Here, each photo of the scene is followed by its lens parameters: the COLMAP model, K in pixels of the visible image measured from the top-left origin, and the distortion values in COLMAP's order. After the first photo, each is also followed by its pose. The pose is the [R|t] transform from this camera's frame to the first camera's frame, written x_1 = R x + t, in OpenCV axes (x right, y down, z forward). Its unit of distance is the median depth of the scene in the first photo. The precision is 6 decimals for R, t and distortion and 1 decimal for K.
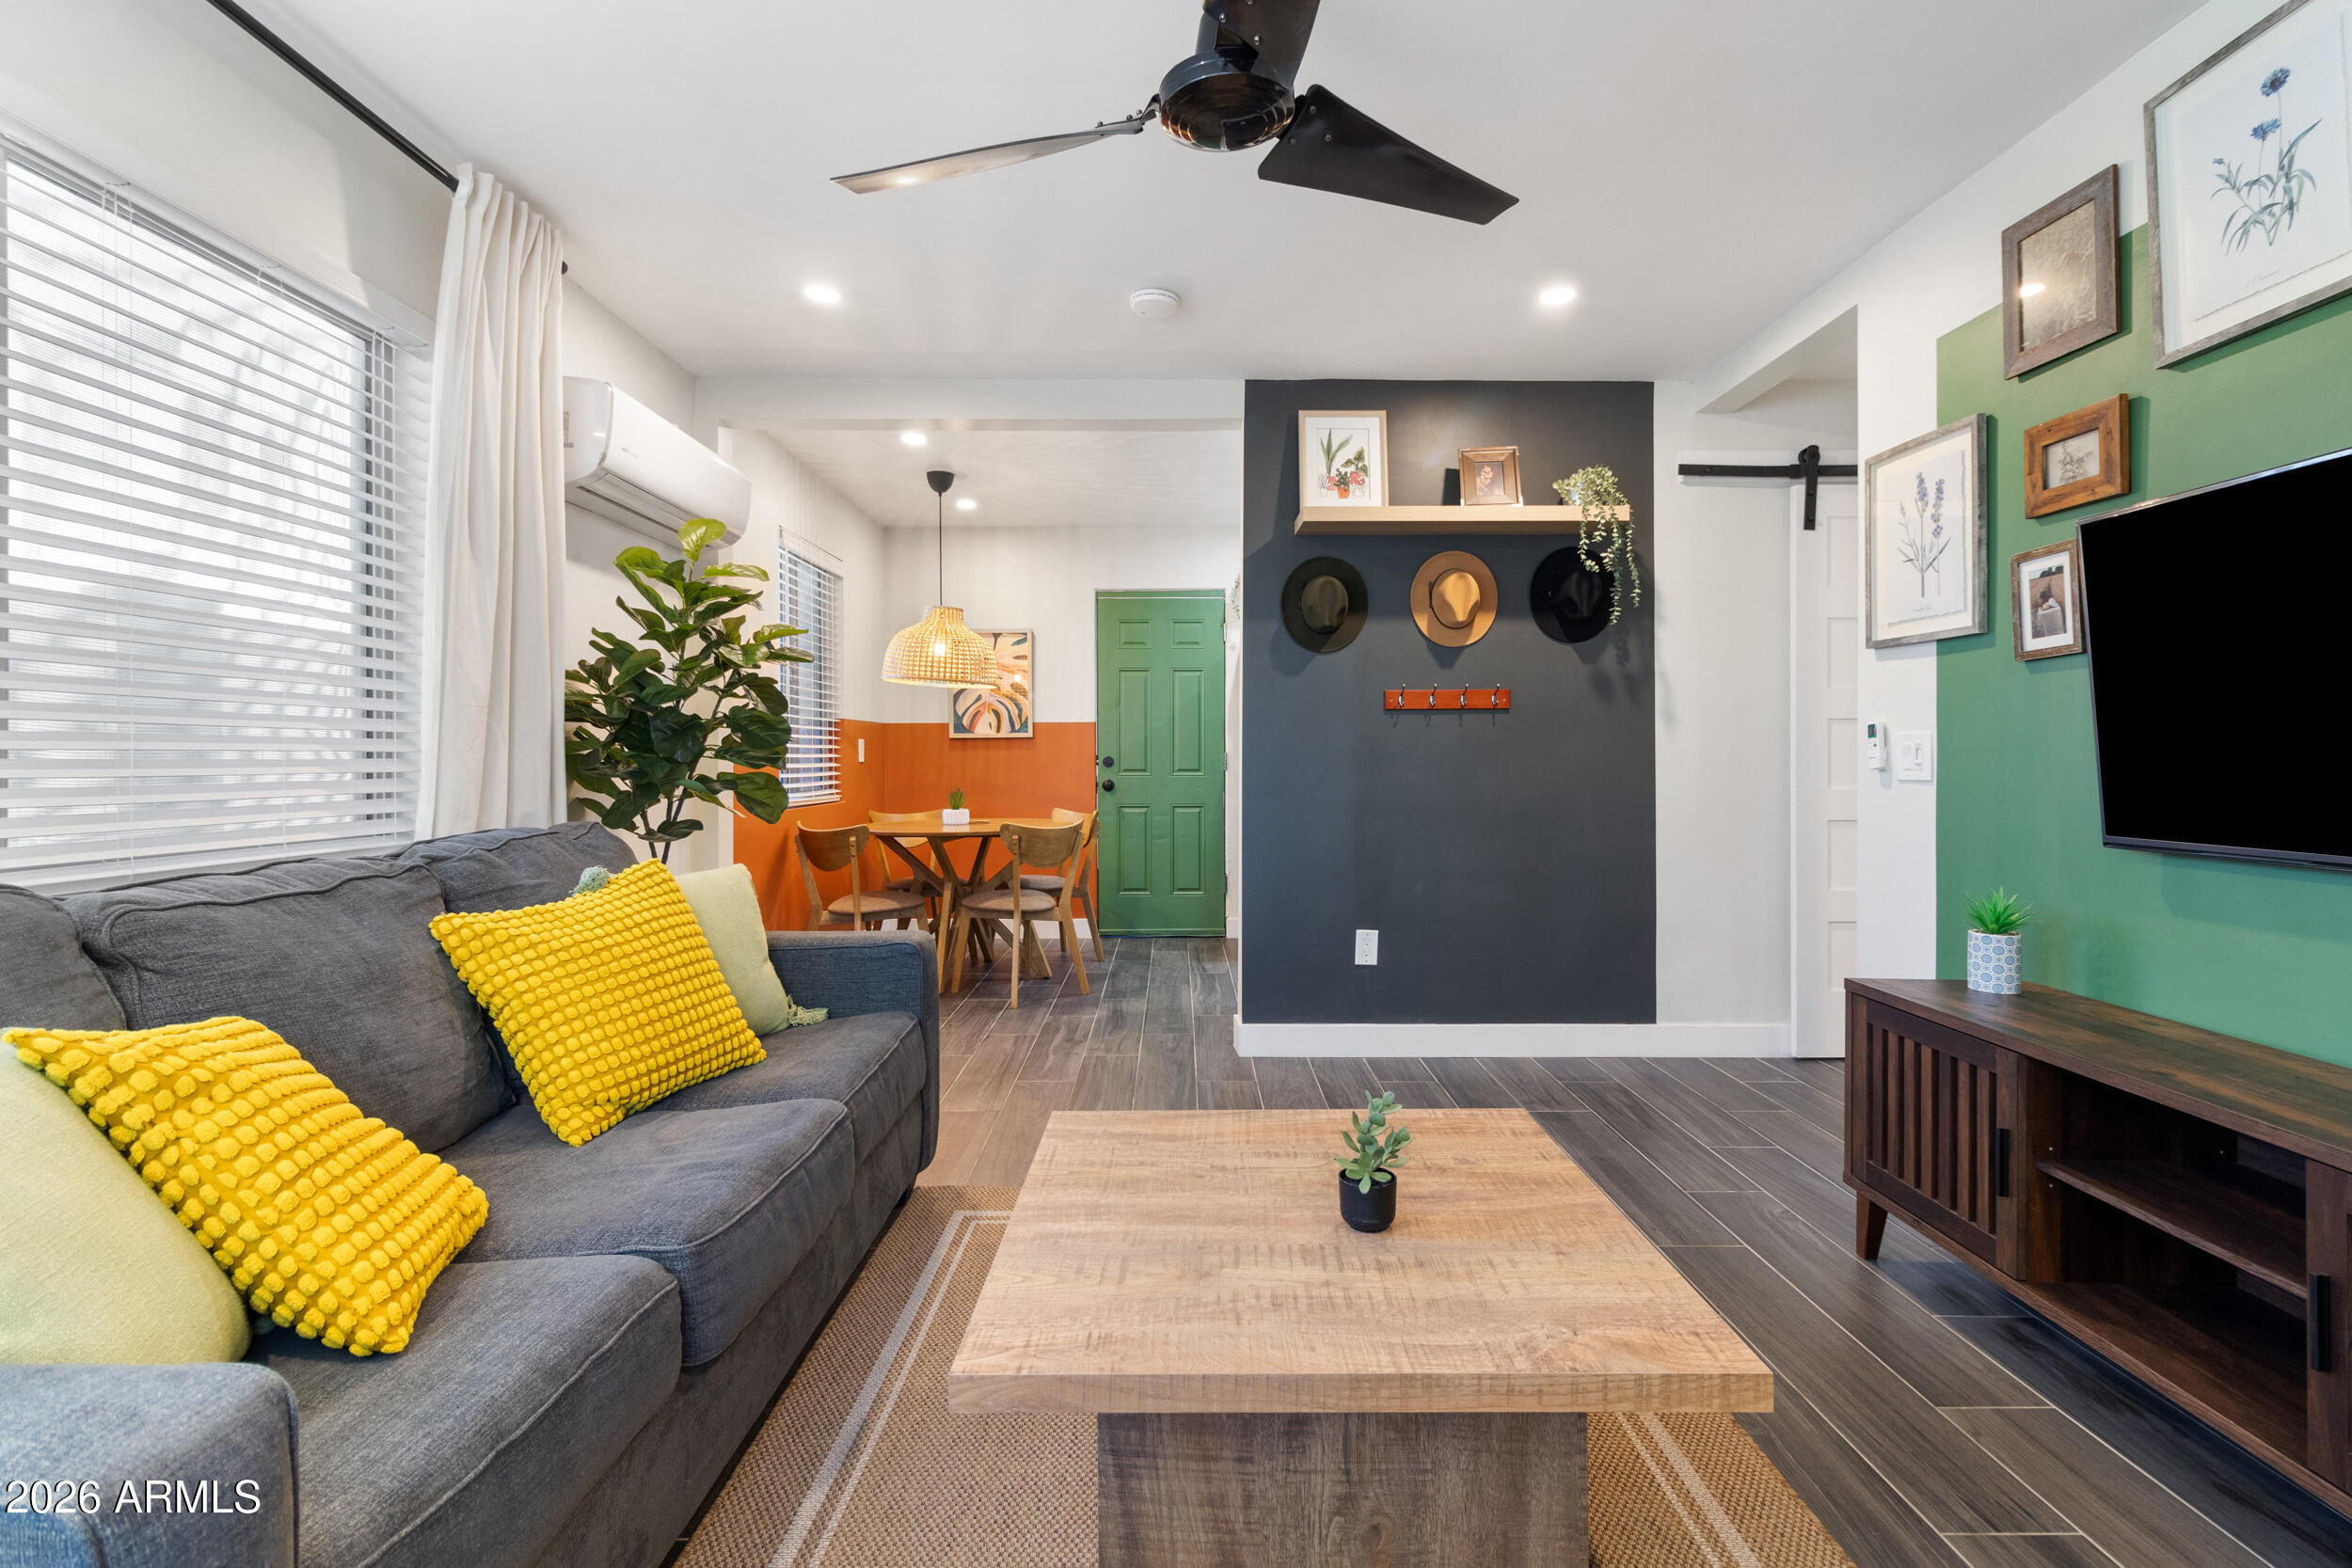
lens RADIAL K [[1098.2, 0, 1180.0], [0, 1098.2, 745.0], [0, 0, 1]] dist [0.003357, -0.000188]
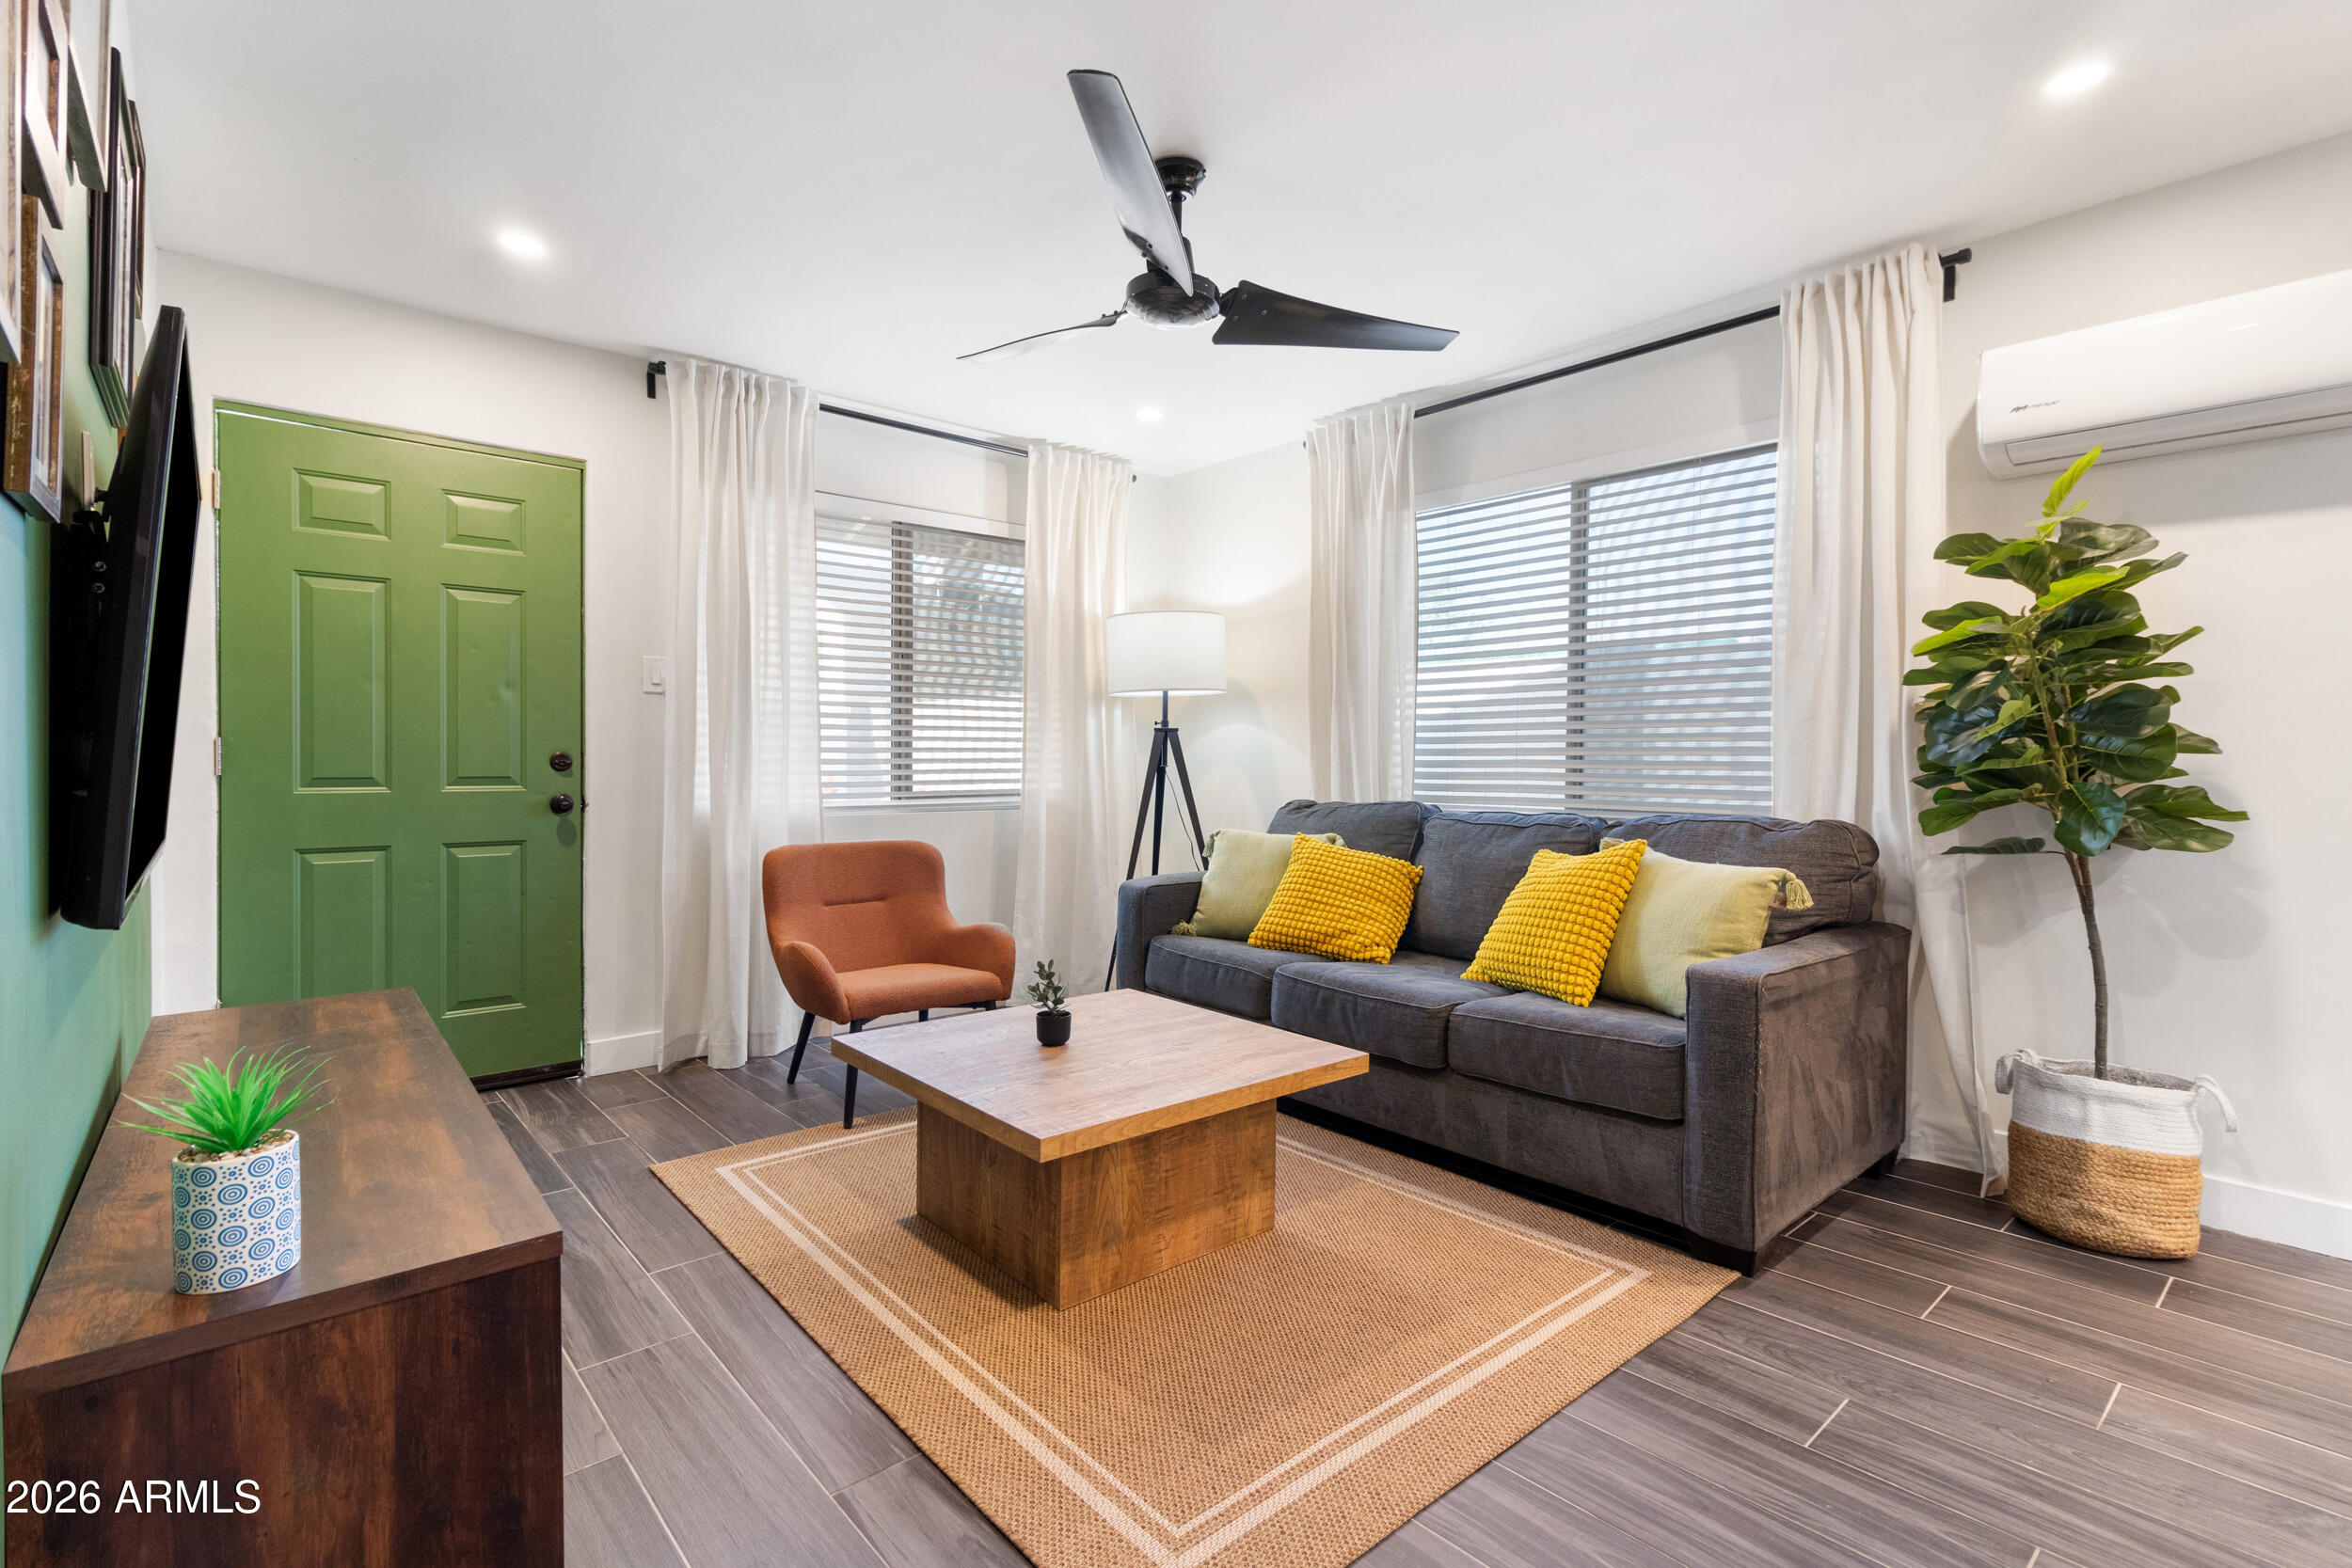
lens RADIAL K [[1098.2, 0, 1180.0], [0, 1098.2, 745.0], [0, 0, 1]] dist [0.003357, -0.000188]
pose [[-0.755881, -0.009233, -0.654644, 0.828746], [0.004467, 0.999805, -0.019259, 0.018736], [0.654694, -0.017482, -0.755692, 1.778183]]
